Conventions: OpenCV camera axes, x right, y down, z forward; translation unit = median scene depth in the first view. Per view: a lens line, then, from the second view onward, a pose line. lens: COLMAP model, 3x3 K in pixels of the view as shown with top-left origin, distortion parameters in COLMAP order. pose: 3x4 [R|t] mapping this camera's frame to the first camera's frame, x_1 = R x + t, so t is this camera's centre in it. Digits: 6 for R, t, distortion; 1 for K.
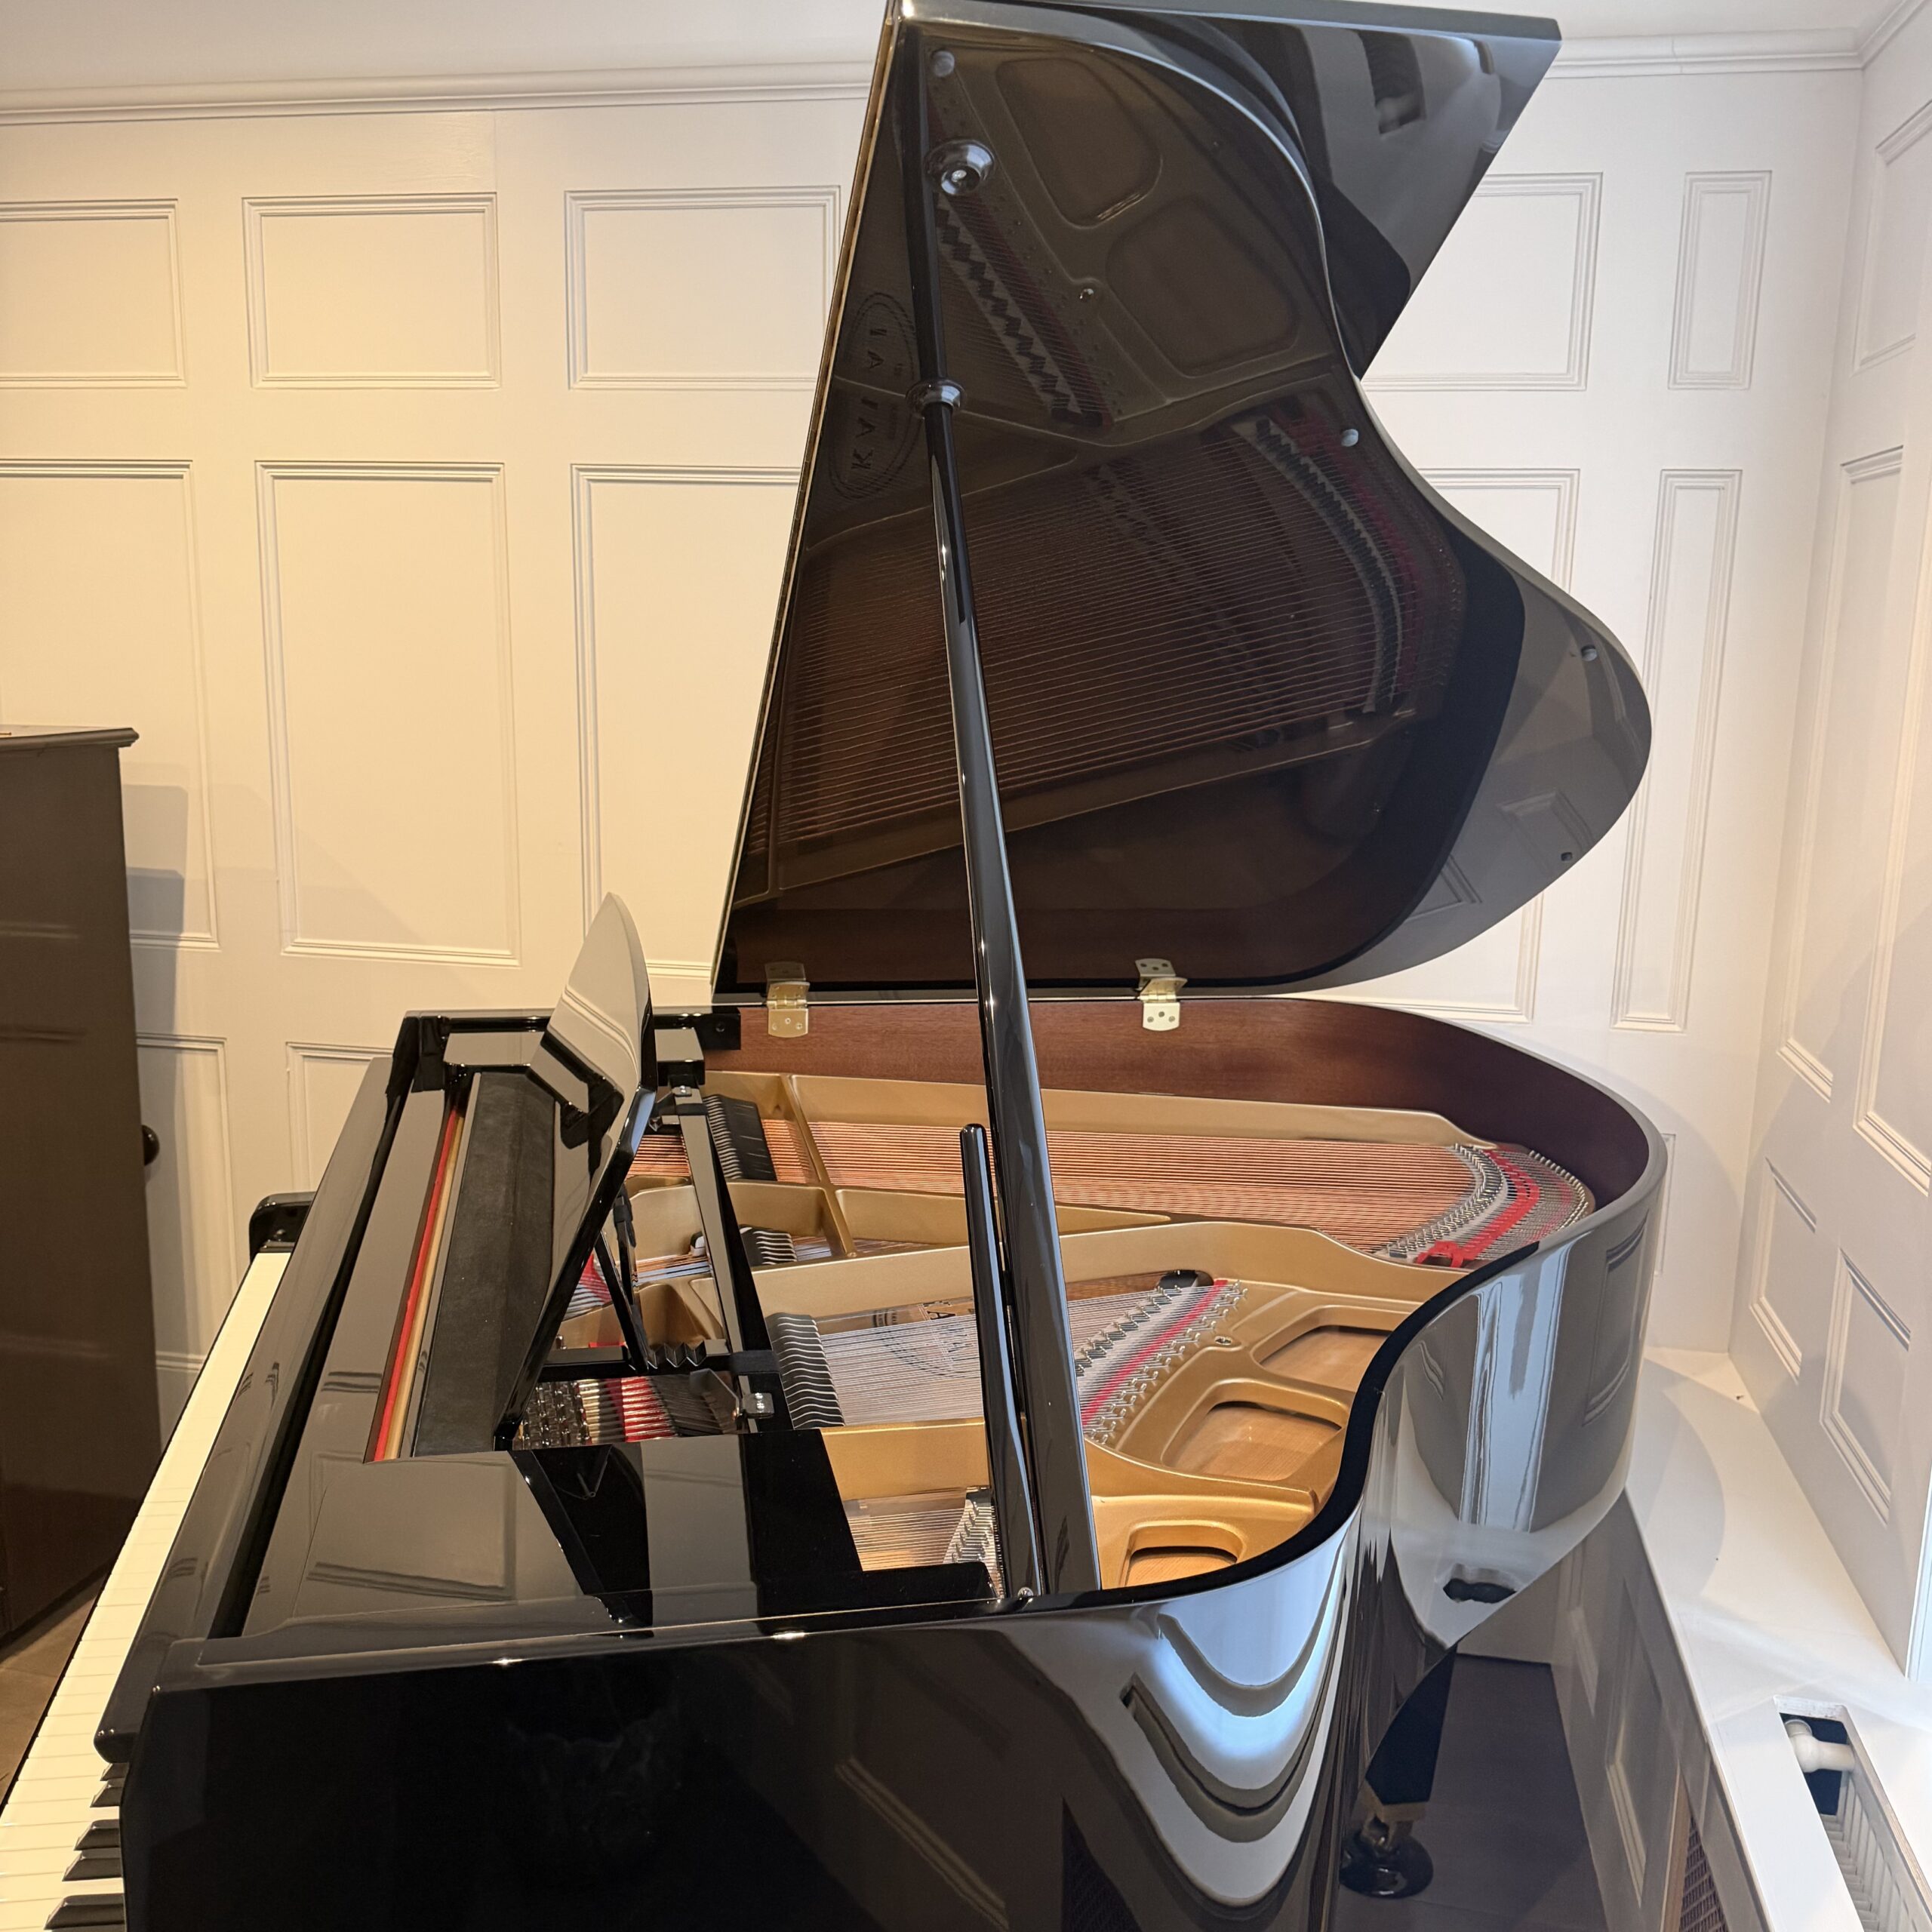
lens RADIAL K [[1855.9, 0, 966.0], [0, 1855.9, 966.0], [0, 0, 1]] dist [-0.011038, -0.009115]
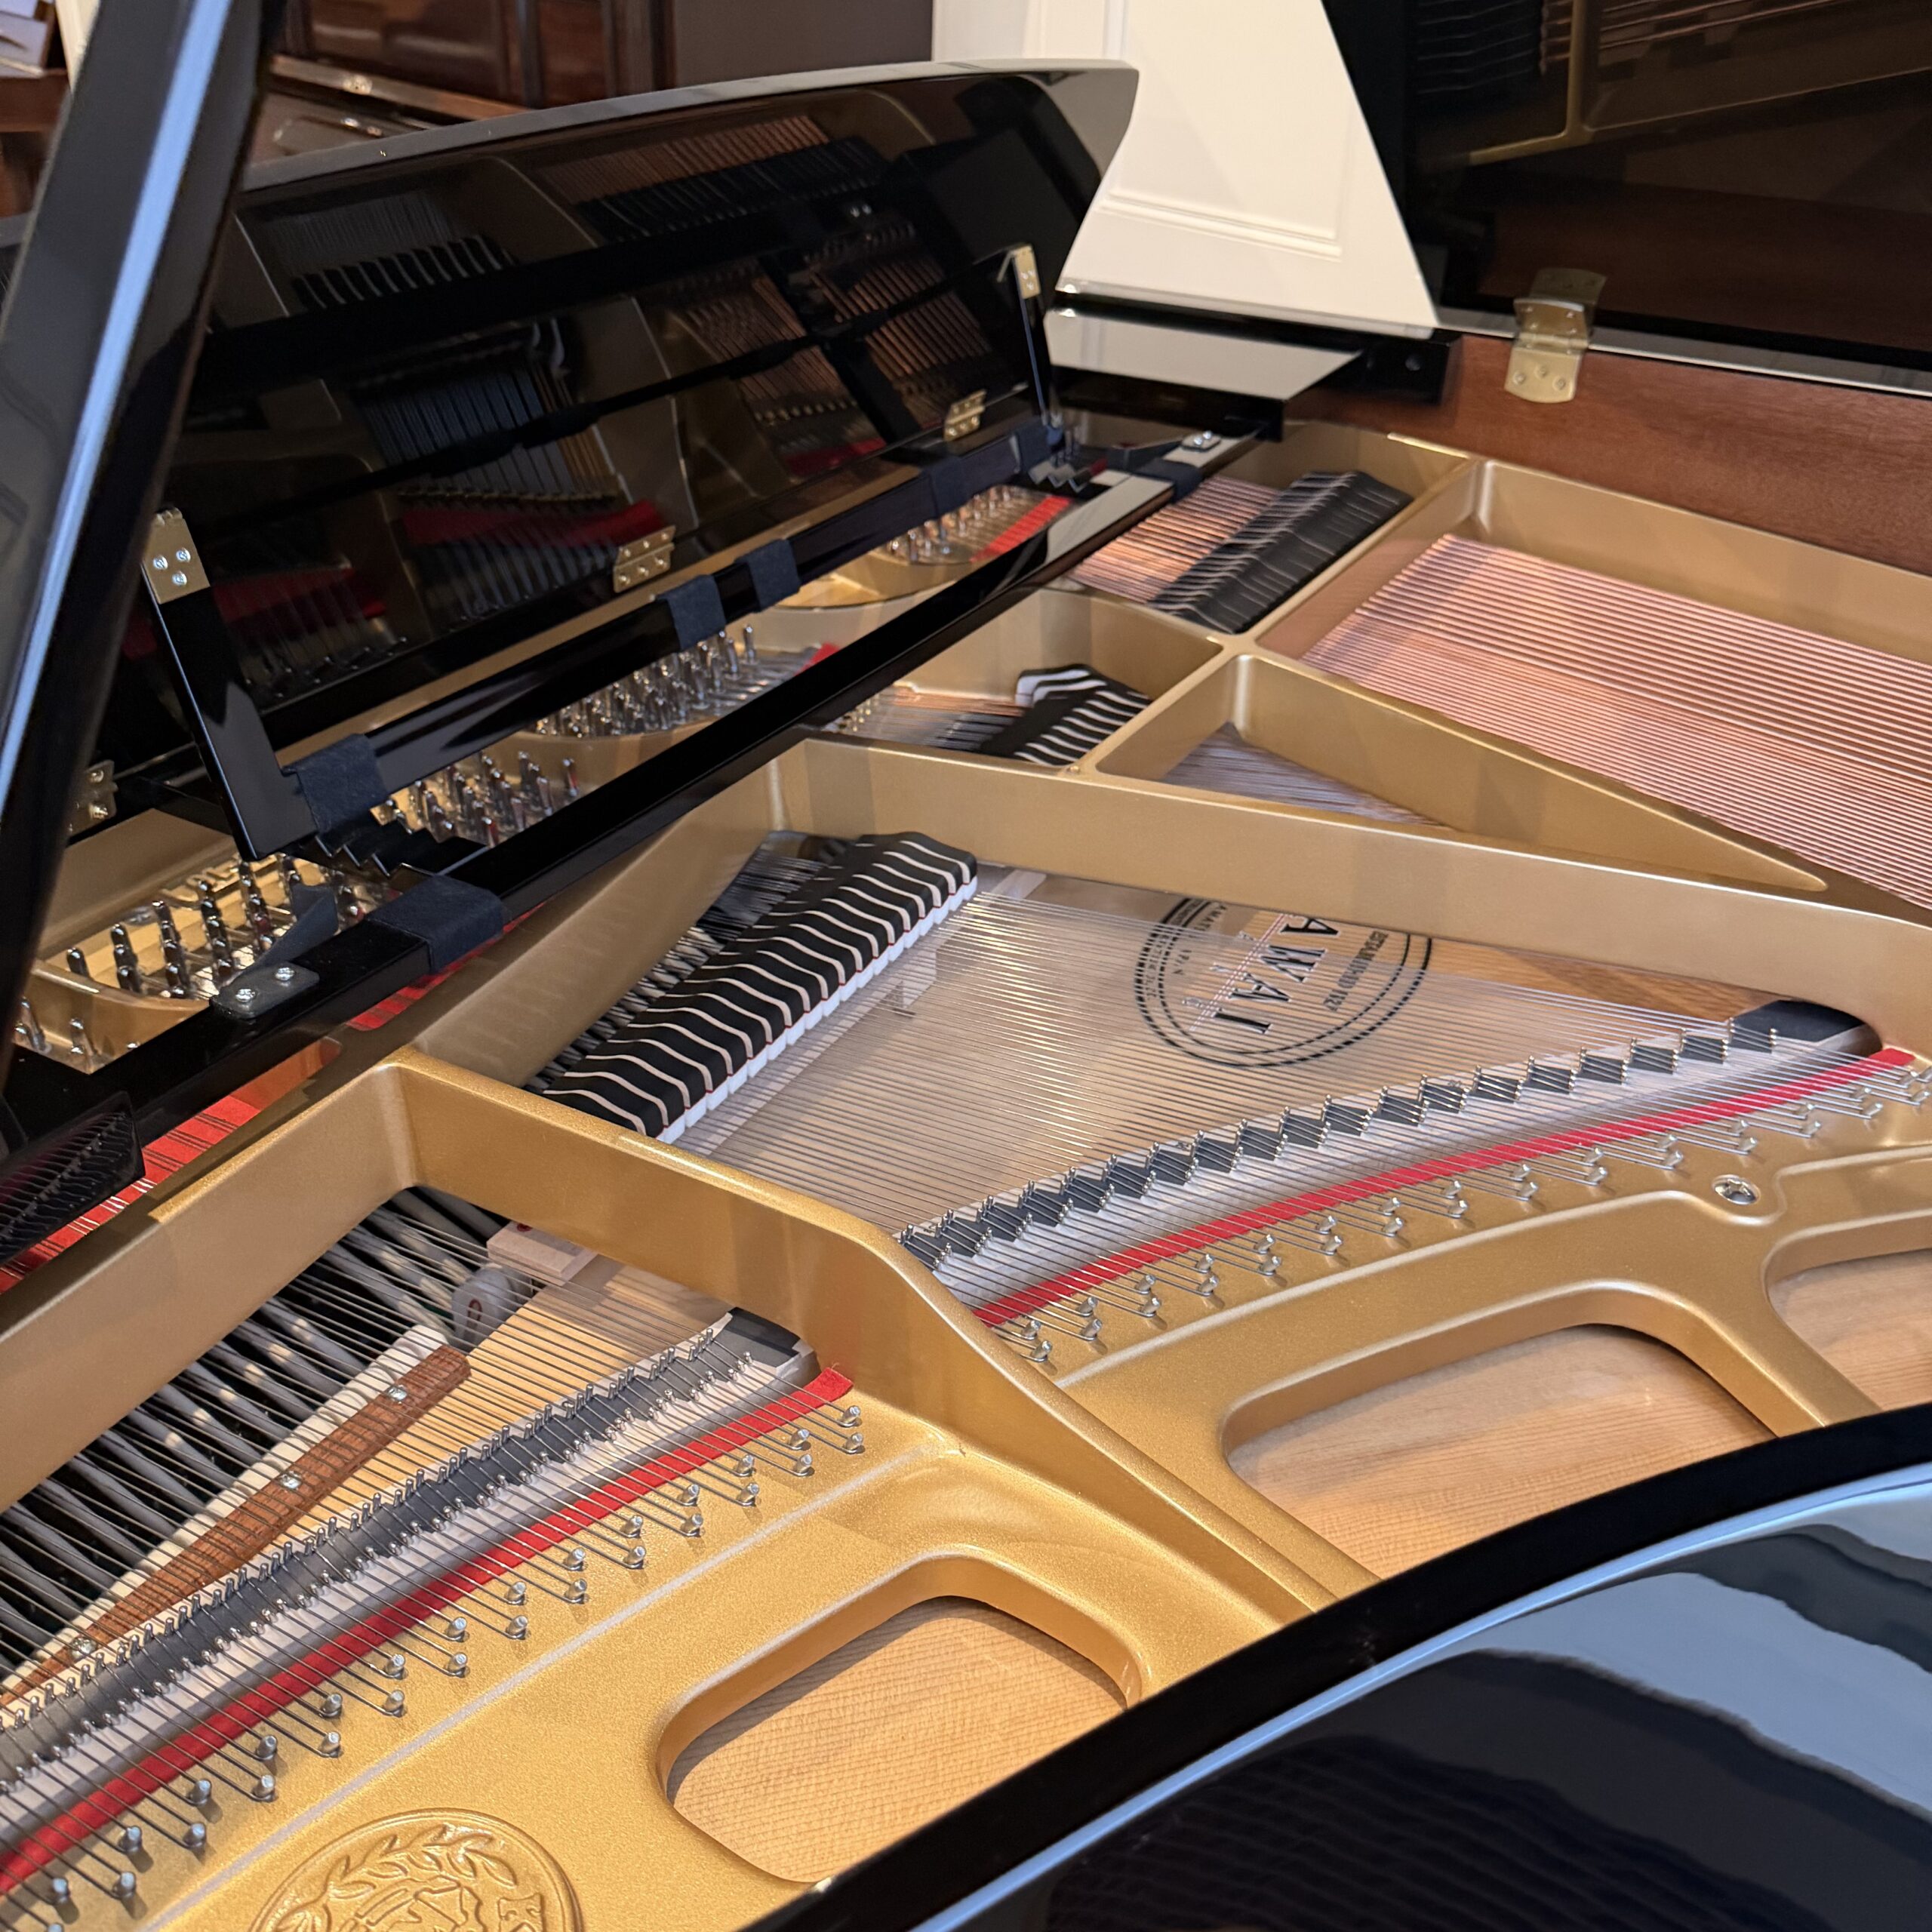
lens RADIAL K [[1855.9, 0, 966.0], [0, 1855.9, 966.0], [0, 0, 1]] dist [-0.011038, -0.009115]
pose [[0.739479, 0.332063, -0.585580, 0.206003], [-0.128590, 0.923533, 0.361318, 0.017741], [0.660783, -0.191887, 0.725634, 0.493180]]
